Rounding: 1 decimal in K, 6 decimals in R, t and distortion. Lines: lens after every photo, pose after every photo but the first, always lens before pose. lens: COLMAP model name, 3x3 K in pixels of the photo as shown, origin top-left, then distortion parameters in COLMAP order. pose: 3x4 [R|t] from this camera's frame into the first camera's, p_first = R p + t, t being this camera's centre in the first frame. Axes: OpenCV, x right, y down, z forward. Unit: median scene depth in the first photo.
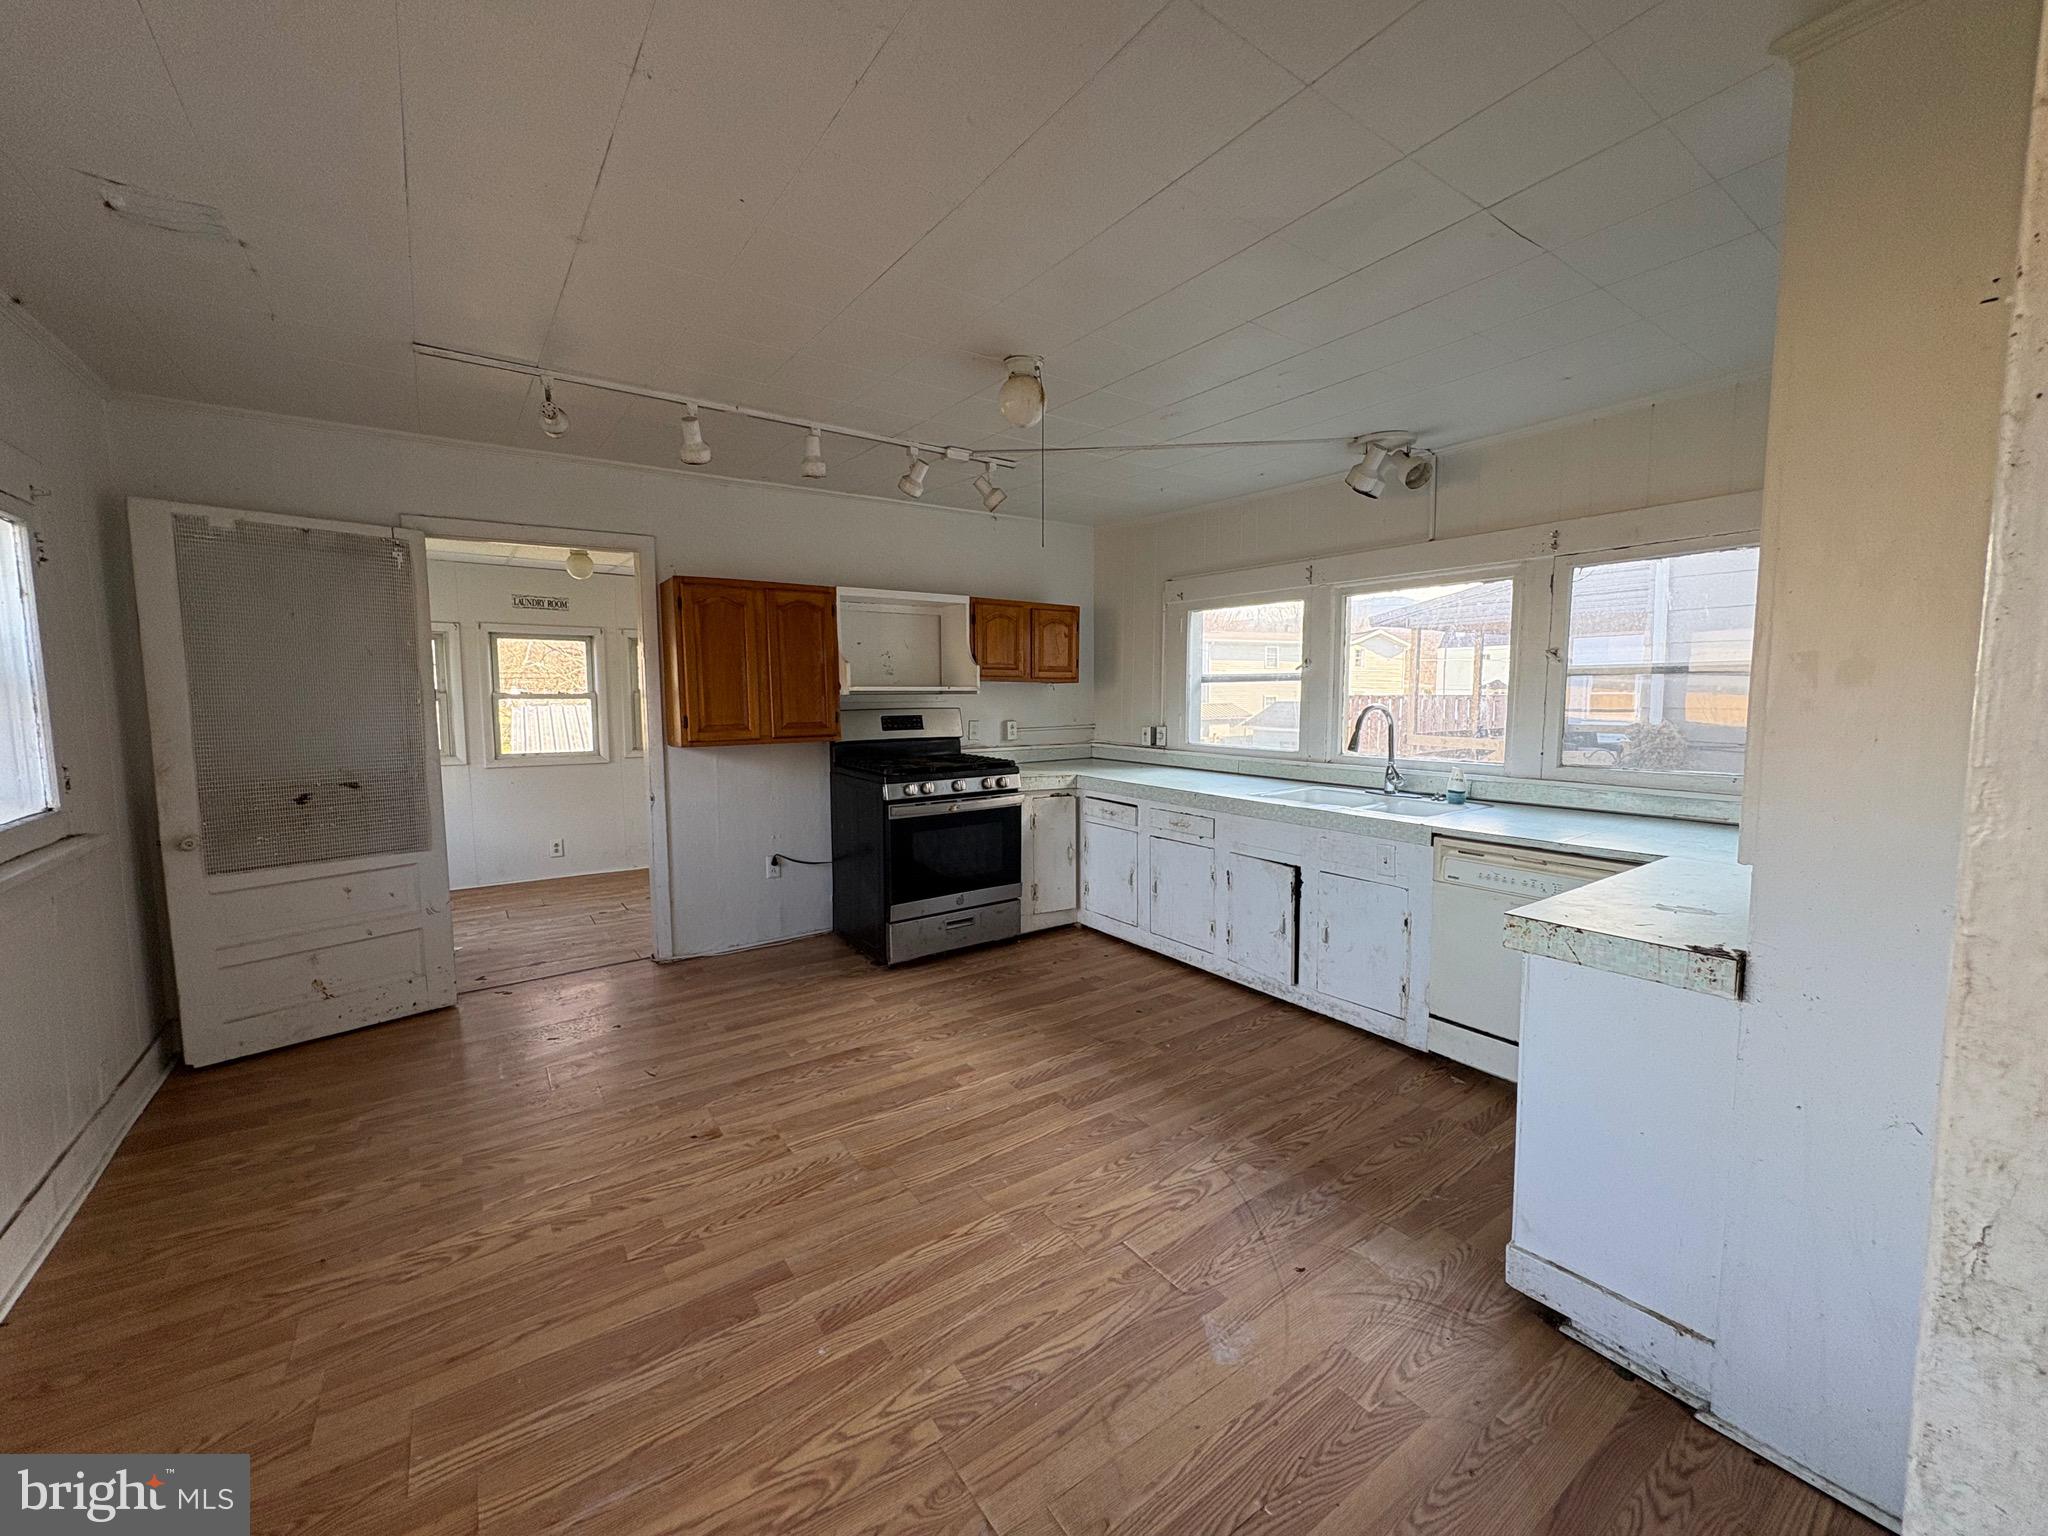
lens RADIAL K [[816.5, 0, 1025.9], [0, 816.5, 773.9], [0, 0, 1]] dist [-0.003727, 0.000149]
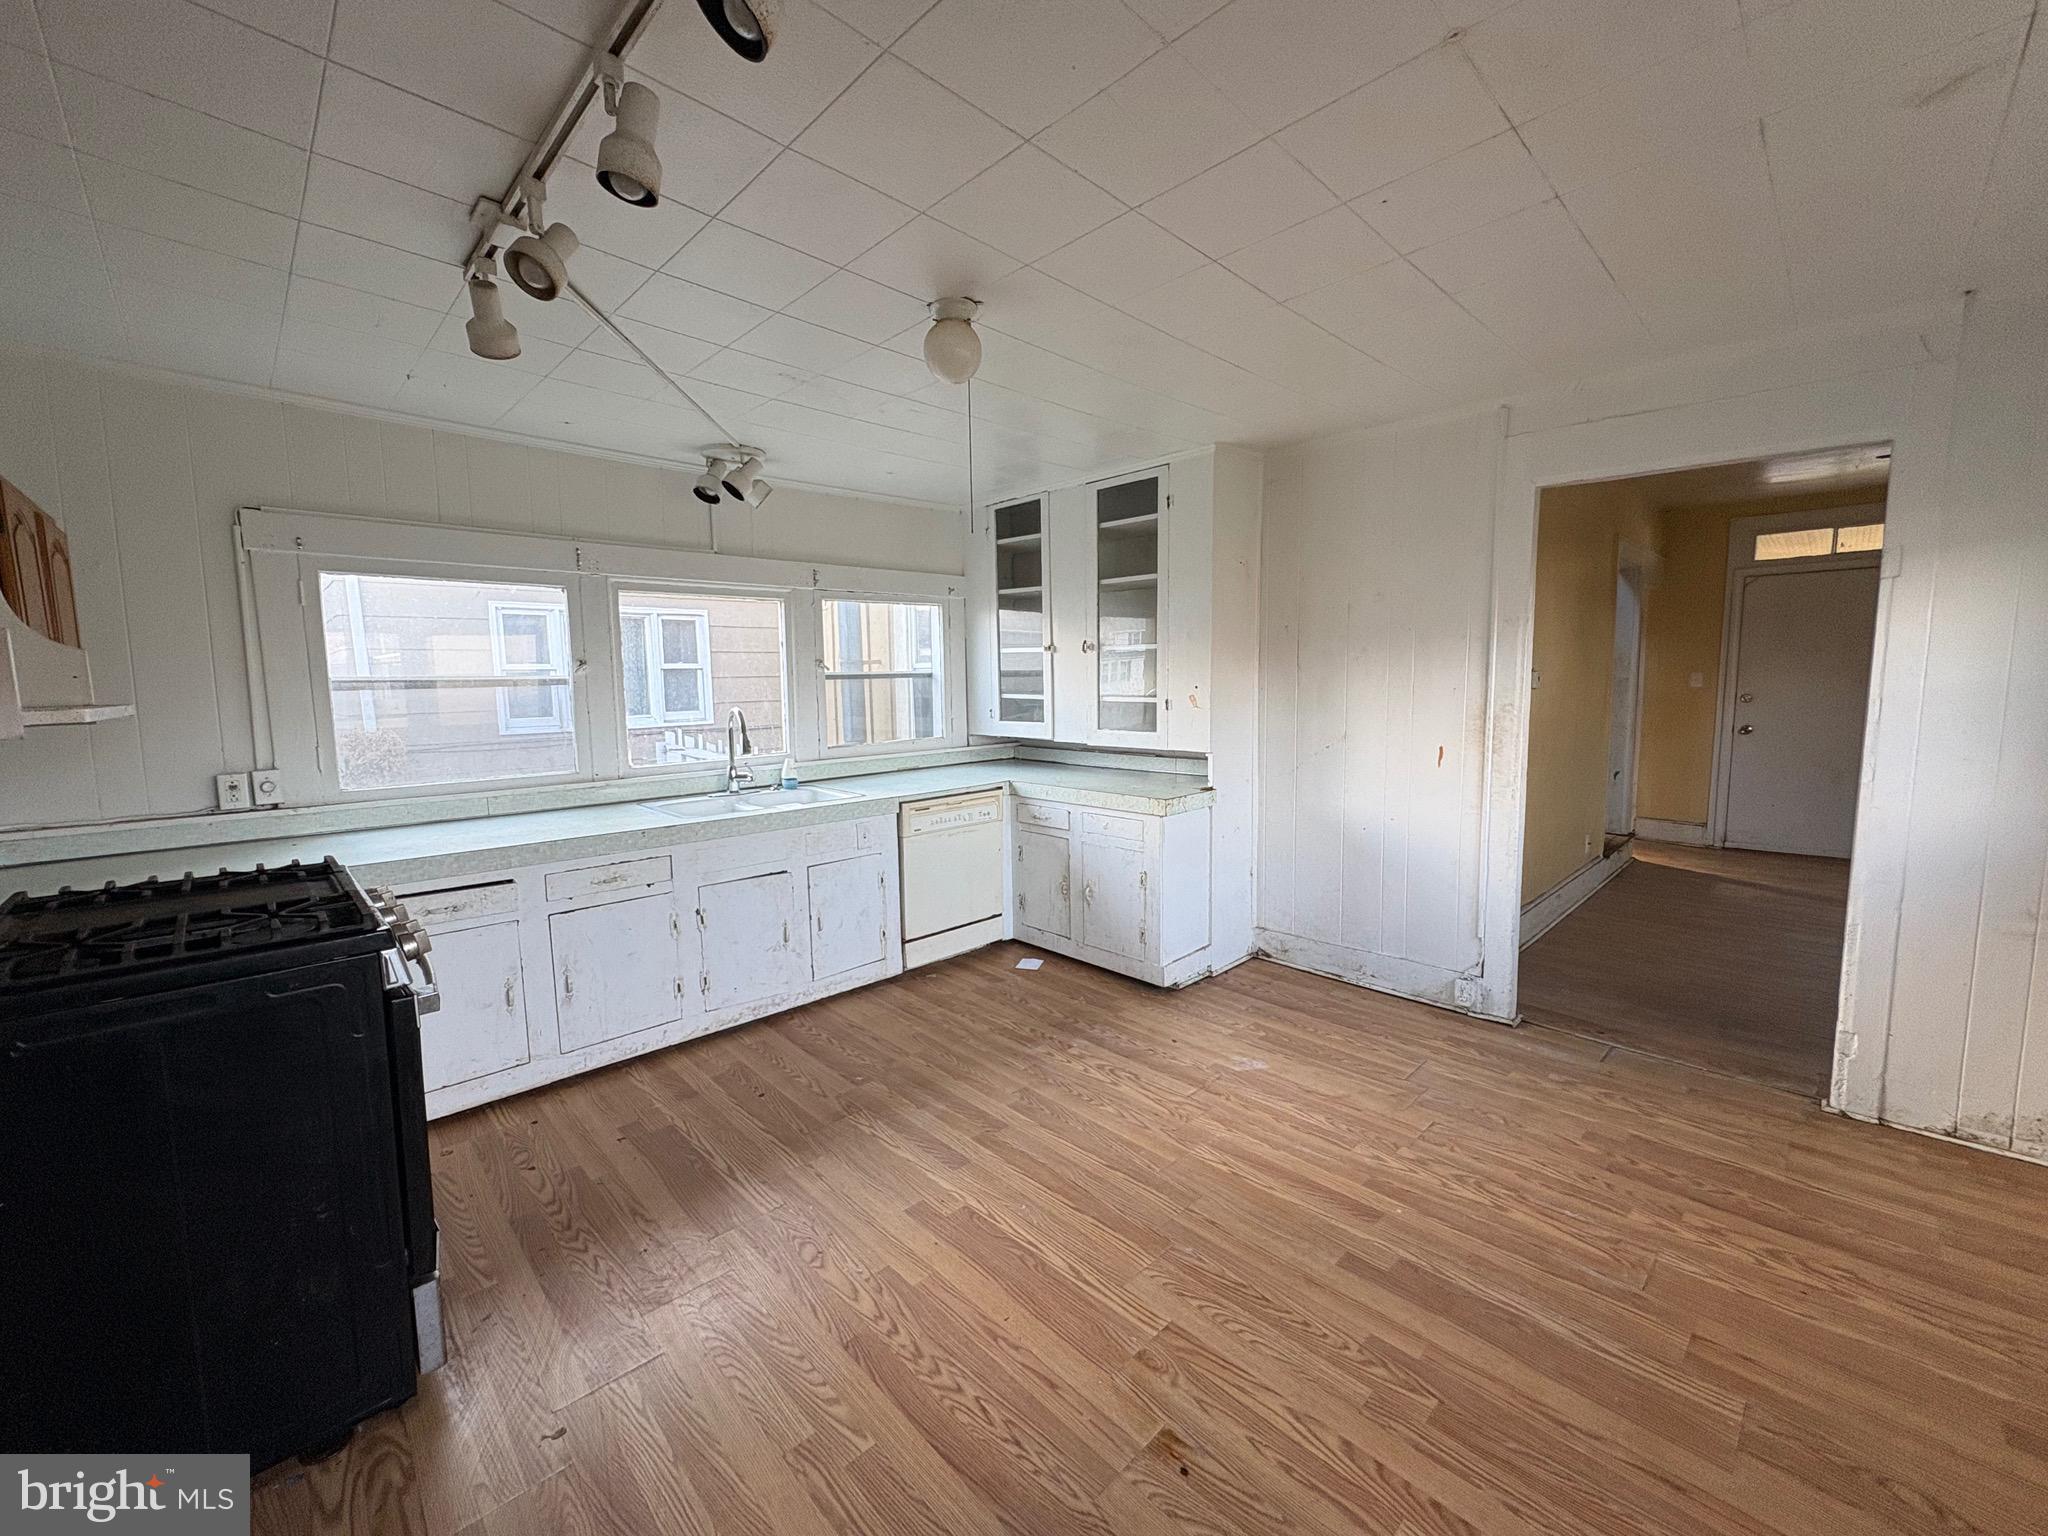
lens RADIAL K [[816.5, 0, 1021.4], [0, 816.5, 762.0], [0, 0, 1]] dist [-0.003727, 0.000149]
pose [[-0.152769, -0.094537, 0.983730, -0.870800], [0.119322, 0.986367, 0.113321, -0.123423], [-0.981032, 0.134693, -0.139406, 1.079189]]
